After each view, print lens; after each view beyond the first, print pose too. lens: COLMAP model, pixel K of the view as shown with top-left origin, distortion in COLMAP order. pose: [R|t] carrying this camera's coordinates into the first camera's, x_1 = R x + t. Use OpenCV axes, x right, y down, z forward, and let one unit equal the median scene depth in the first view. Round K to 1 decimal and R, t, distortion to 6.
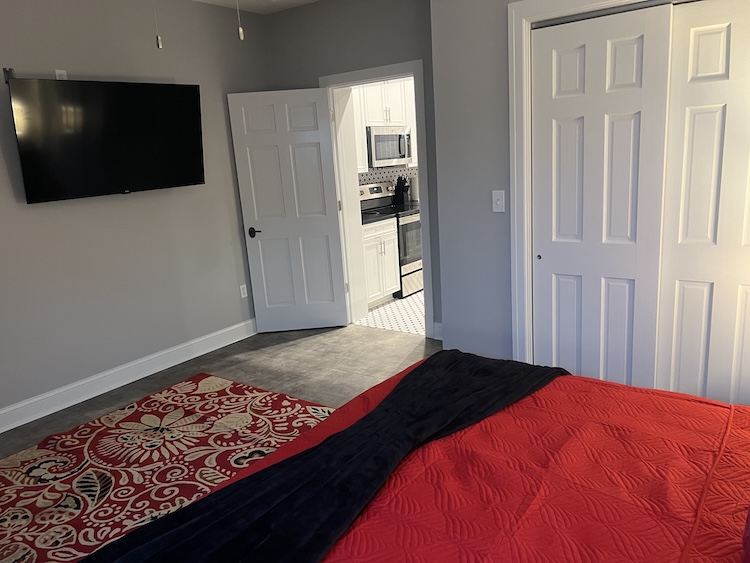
lens RADIAL K [[563.4, 0, 379.2], [0, 563.4, 279.7], [0, 0, 1]] dist [0.055736, -0.063823]
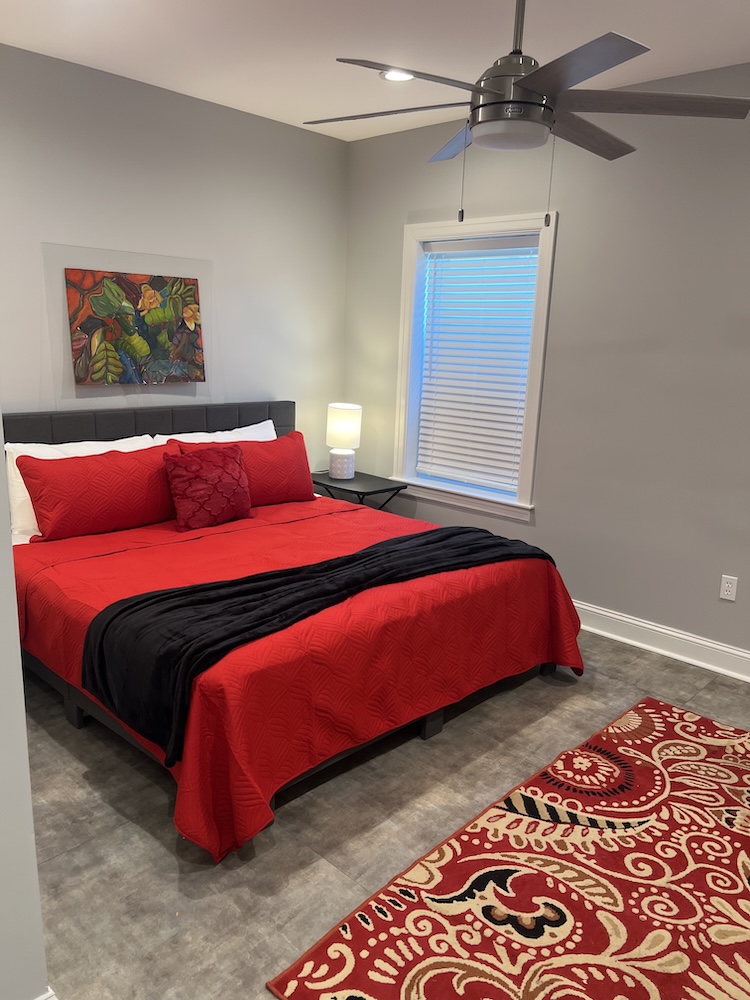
lens RADIAL K [[751.1, 0, 370.5], [0, 751.1, 506.6], [0, 0, 1]] dist [0.055736, -0.063823]
pose [[-0.988126, -0.003753, 0.153601, -0.197115], [0.062547, 0.903294, 0.424438, -0.364797], [-0.140339, 0.429005, -0.892334, 1.609776]]
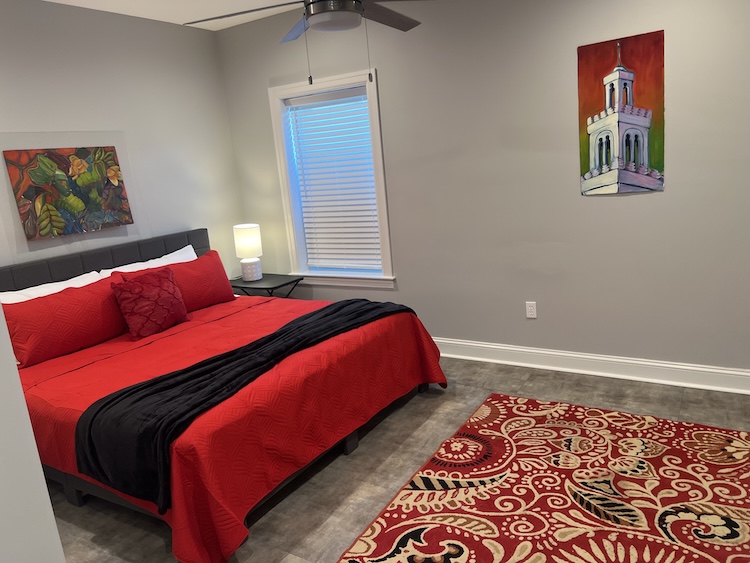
lens RADIAL K [[563.4, 0, 375.6], [0, 563.4, 283.7], [0, 0, 1]] dist [0.055736, -0.063823]
pose [[-0.986136, 0.164150, -0.024313, -0.192694], [0.137851, 0.891929, 0.430650, -0.379332], [0.092377, 0.421328, -0.902191, 1.652614]]
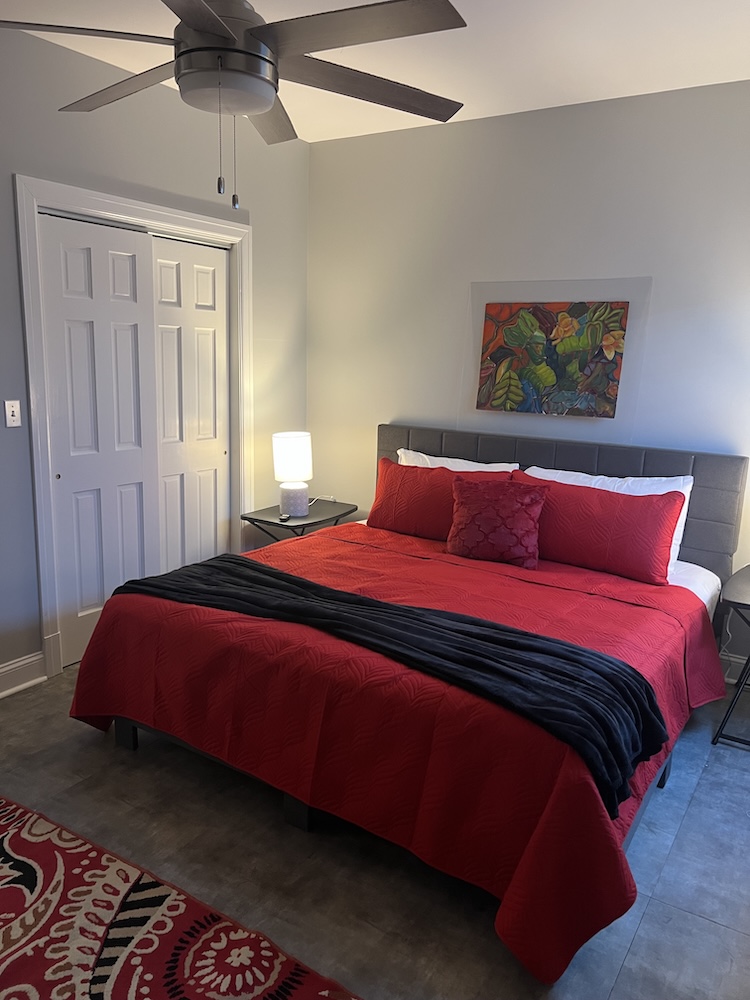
lens RADIAL K [[751.1, 0, 380.6], [0, 751.1, 507.7], [0, 0, 1]] dist [0.055736, -0.063823]
pose [[-0.056095, -0.141764, 0.988310, -0.966194], [0.190661, 0.970131, 0.149978, -0.079904], [-0.980052, 0.196845, -0.027391, 0.614271]]
